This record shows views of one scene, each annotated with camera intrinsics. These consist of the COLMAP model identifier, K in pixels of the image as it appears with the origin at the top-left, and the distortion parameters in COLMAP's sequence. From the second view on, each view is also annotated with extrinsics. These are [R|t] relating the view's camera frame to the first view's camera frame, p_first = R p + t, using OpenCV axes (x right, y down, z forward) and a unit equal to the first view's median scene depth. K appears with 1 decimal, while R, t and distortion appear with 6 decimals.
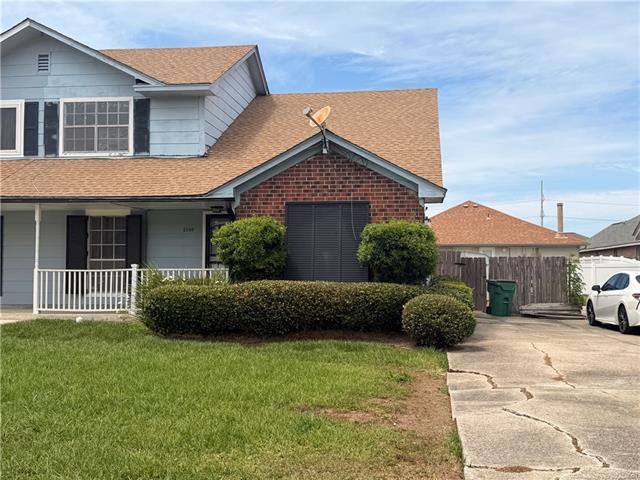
lens RADIAL K [[727.5, 0, 320.8], [0, 727.5, 241.0], [0, 0, 1]] dist [0.054828, 0.000000]
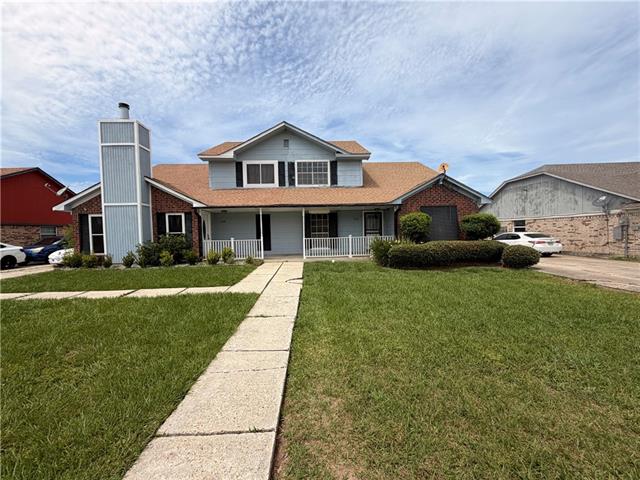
lens RADIAL K [[251.1, 0, 317.7], [0, 251.1, 239.0], [0, 0, 1]] dist [-0.003860, -0.000279]
pose [[0.984991, -0.027954, 0.170327, -0.428995], [0.017444, 0.997868, 0.062897, -0.004866], [-0.171722, -0.058982, 0.983378, 0.241334]]
